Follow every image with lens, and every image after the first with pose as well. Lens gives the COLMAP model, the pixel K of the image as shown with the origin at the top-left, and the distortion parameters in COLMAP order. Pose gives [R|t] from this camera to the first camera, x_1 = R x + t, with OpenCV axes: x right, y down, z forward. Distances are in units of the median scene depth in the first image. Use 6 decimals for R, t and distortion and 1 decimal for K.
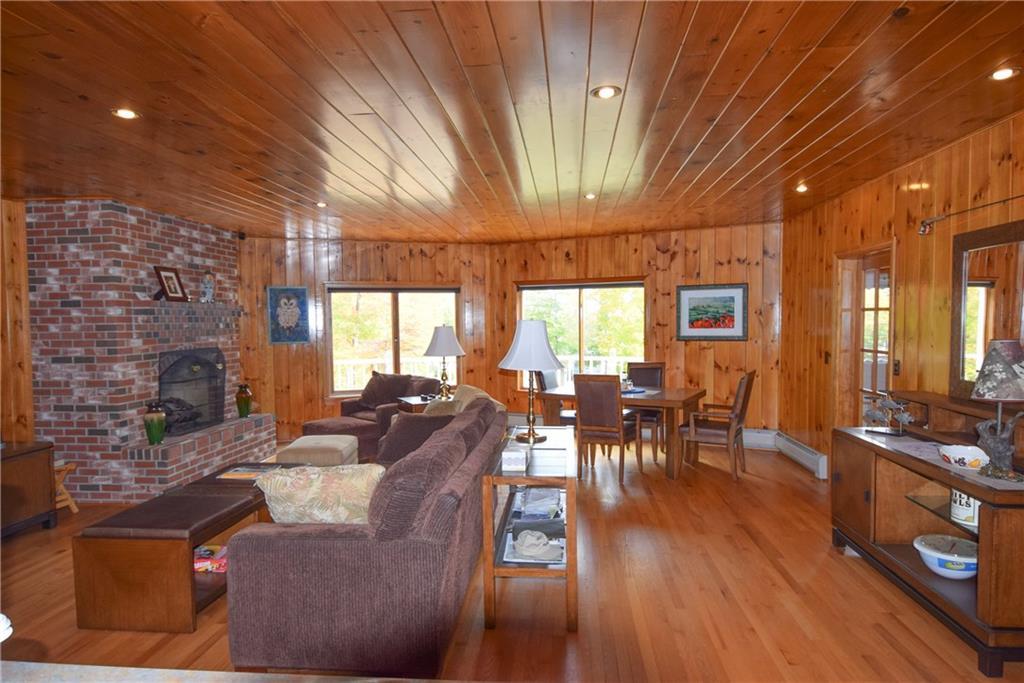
lens RADIAL K [[614.9, 0, 516.5], [0, 614.9, 349.5], [0, 0, 1]] dist [0.002468, -0.003078]
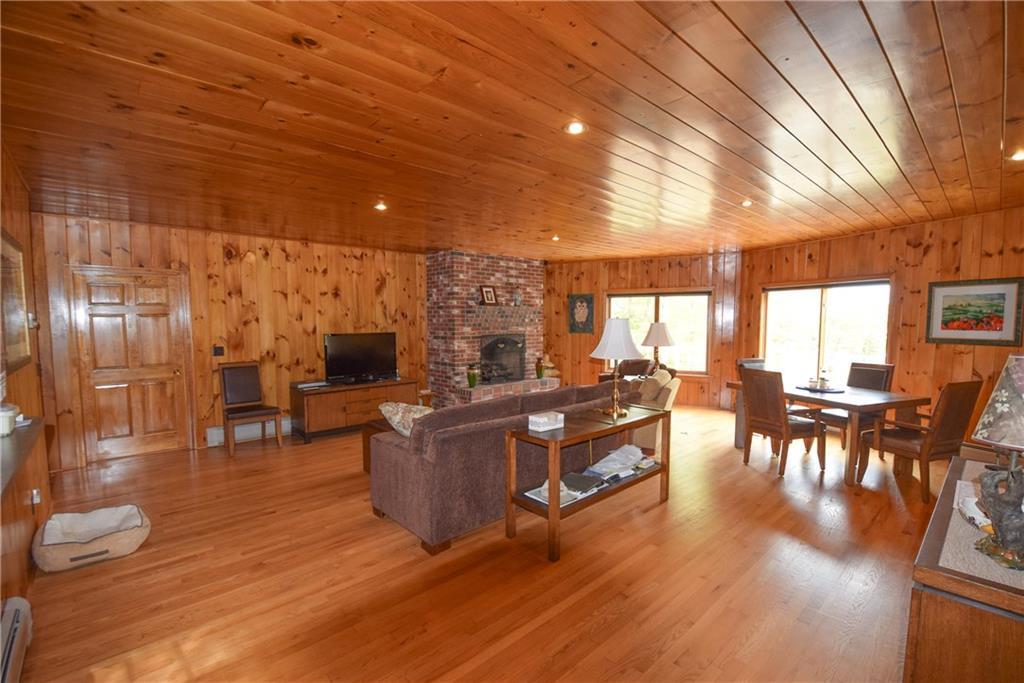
lens RADIAL K [[448.2, 0, 518.1], [0, 448.2, 350.3], [0, 0, 1]] dist [0.012952, -0.018923]
pose [[0.742828, 0.057565, -0.667003, 0.352107], [-0.038352, 0.998319, 0.043448, -0.012414], [0.668383, -0.006693, 0.743787, 0.139913]]
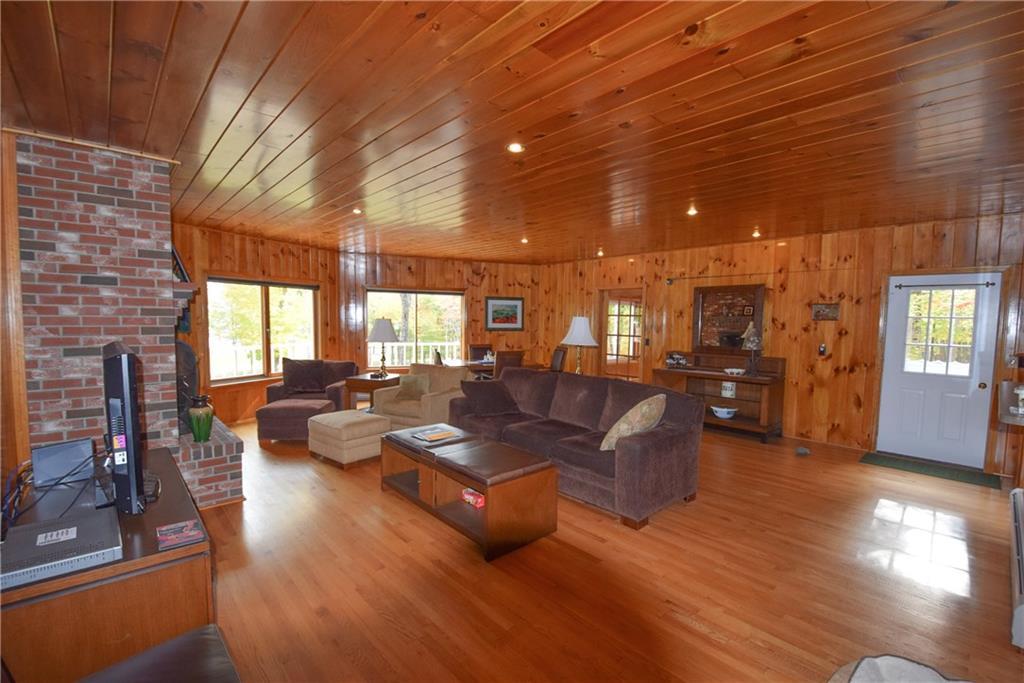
lens RADIAL K [[448.2, 0, 518.1], [0, 448.2, 350.3], [0, 0, 1]] dist [0.012952, -0.018923]
pose [[0.671381, -0.029600, 0.740521, -0.759596], [0.012110, 0.999507, 0.028973, 0.005321], [-0.741014, -0.010484, 0.671408, 0.204185]]
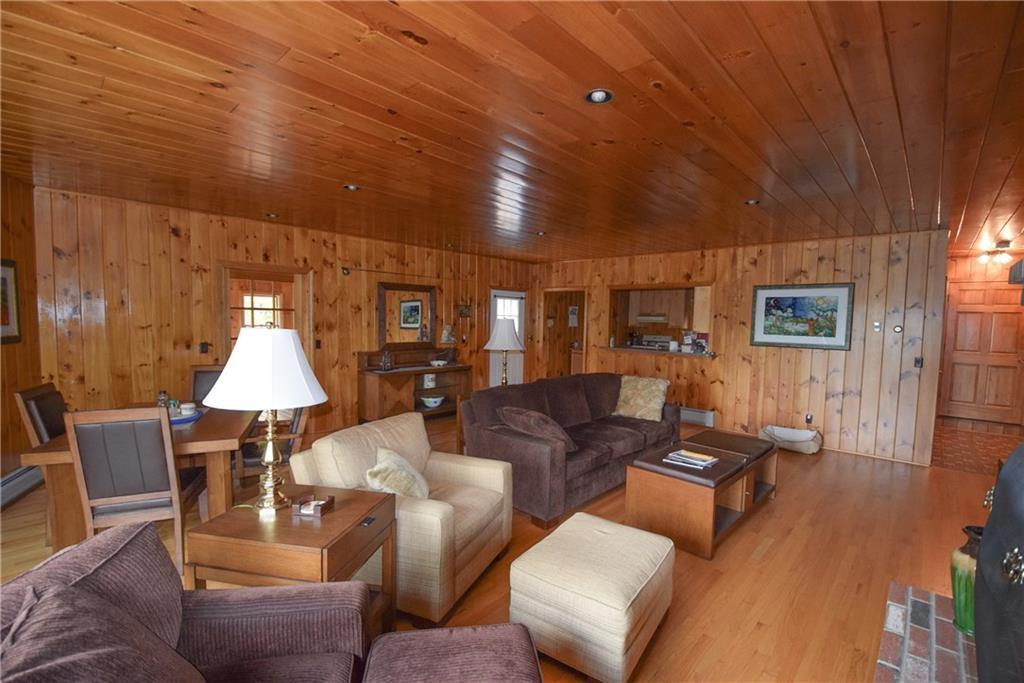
lens RADIAL K [[448.2, 0, 518.1], [0, 448.2, 350.3], [0, 0, 1]] dist [0.012952, -0.018923]
pose [[-0.783855, -0.047015, 0.619161, -0.526570], [0.020148, 0.994679, 0.101035, -0.059717], [-0.620617, 0.091672, -0.778737, 1.367600]]
